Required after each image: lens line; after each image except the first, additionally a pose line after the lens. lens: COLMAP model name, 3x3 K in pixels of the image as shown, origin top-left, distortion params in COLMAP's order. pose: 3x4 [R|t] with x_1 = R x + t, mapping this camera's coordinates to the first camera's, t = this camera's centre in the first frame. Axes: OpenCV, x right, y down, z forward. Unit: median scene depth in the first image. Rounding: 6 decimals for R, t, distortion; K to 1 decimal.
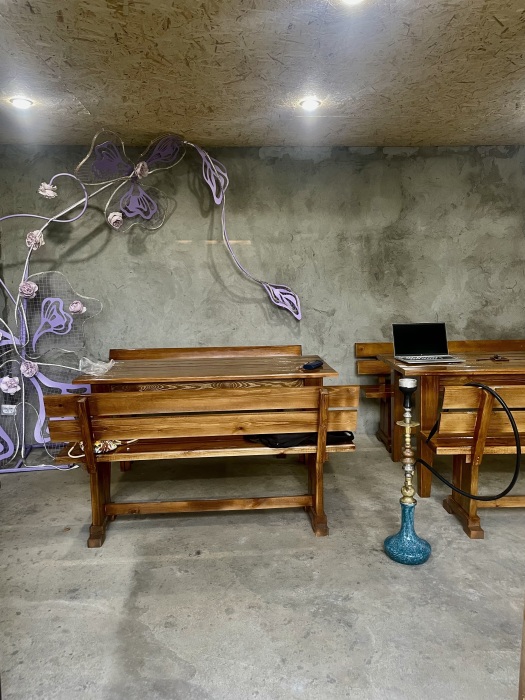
lens RADIAL K [[527.2, 0, 261.5], [0, 527.2, 345.6], [0, 0, 1]] dist [0.090200, -0.129170]
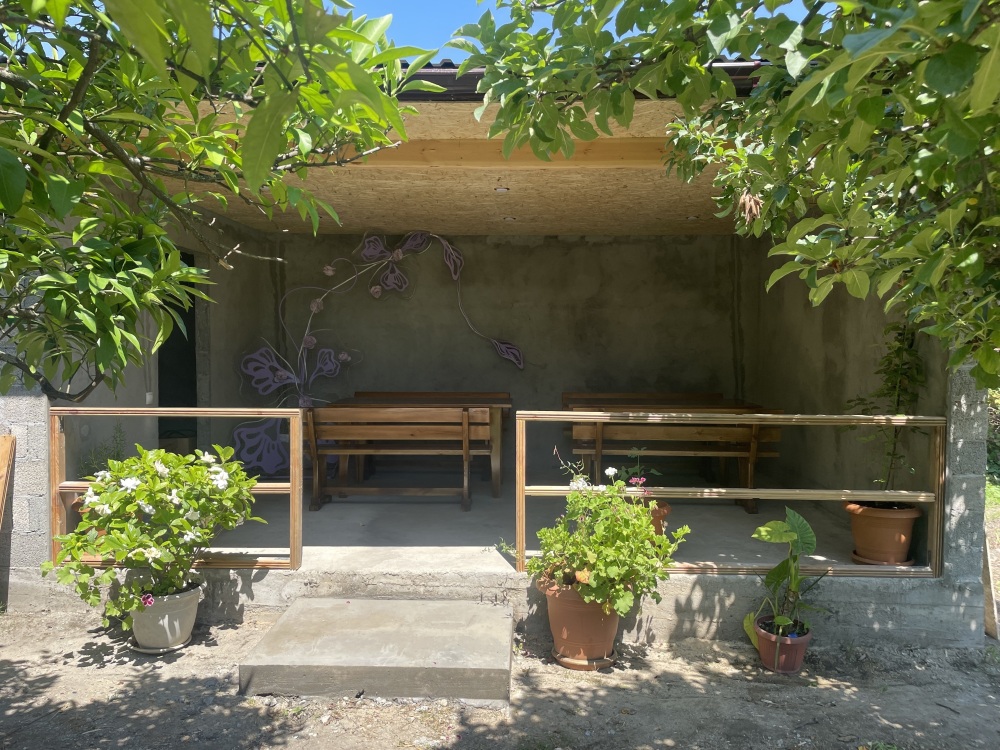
lens RADIAL K [[753.2, 0, 500.0], [0, 753.2, 375.0], [0, 0, 1]] dist [0.090200, -0.129170]
pose [[0.995171, 0.026222, -0.094587, 0.211324], [-0.034031, 0.996059, -0.081910, 0.110592], [0.092067, 0.084733, 0.992141, -0.782847]]
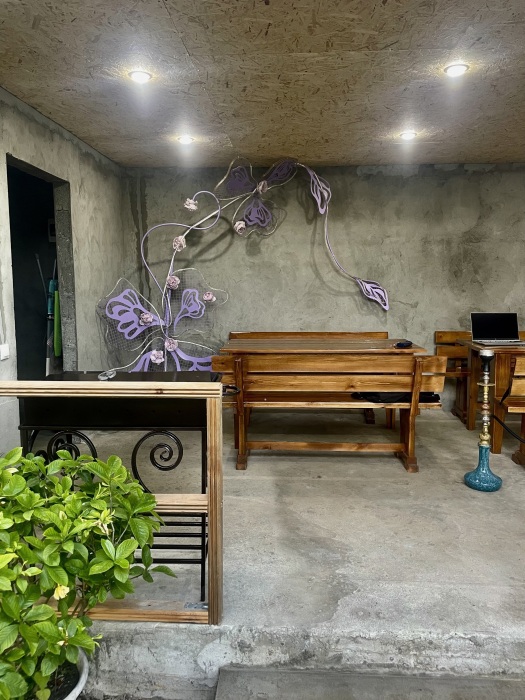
lens RADIAL K [[527.2, 0, 261.5], [0, 527.2, 345.6], [0, 0, 1]] dist [0.090200, -0.129170]
pose [[0.993839, 0.023569, -0.108297, -0.080511], [-0.023960, 0.999710, -0.002311, 0.041272], [0.108211, 0.004892, 0.994116, -0.219868]]
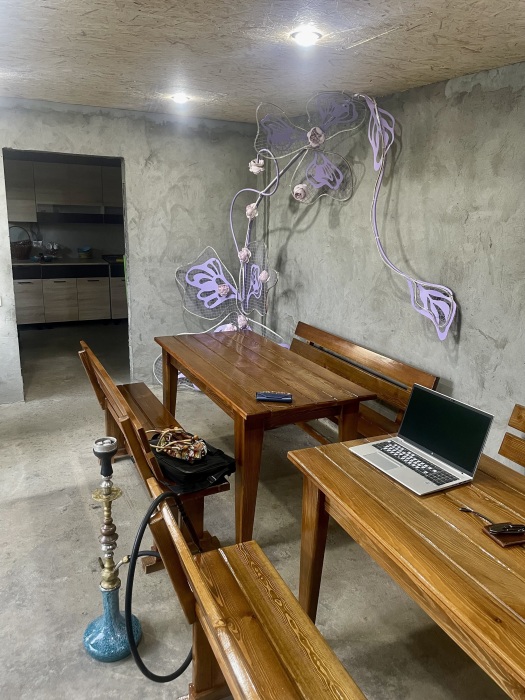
lens RADIAL K [[527.2, 0, 261.5], [0, 527.2, 345.6], [0, 0, 1]] dist [0.090200, -0.129170]
pose [[0.397738, 0.262714, -0.879082, 0.604432], [-0.150876, 0.963813, 0.219773, -0.163825], [0.905009, 0.045220, 0.422982, 0.522731]]
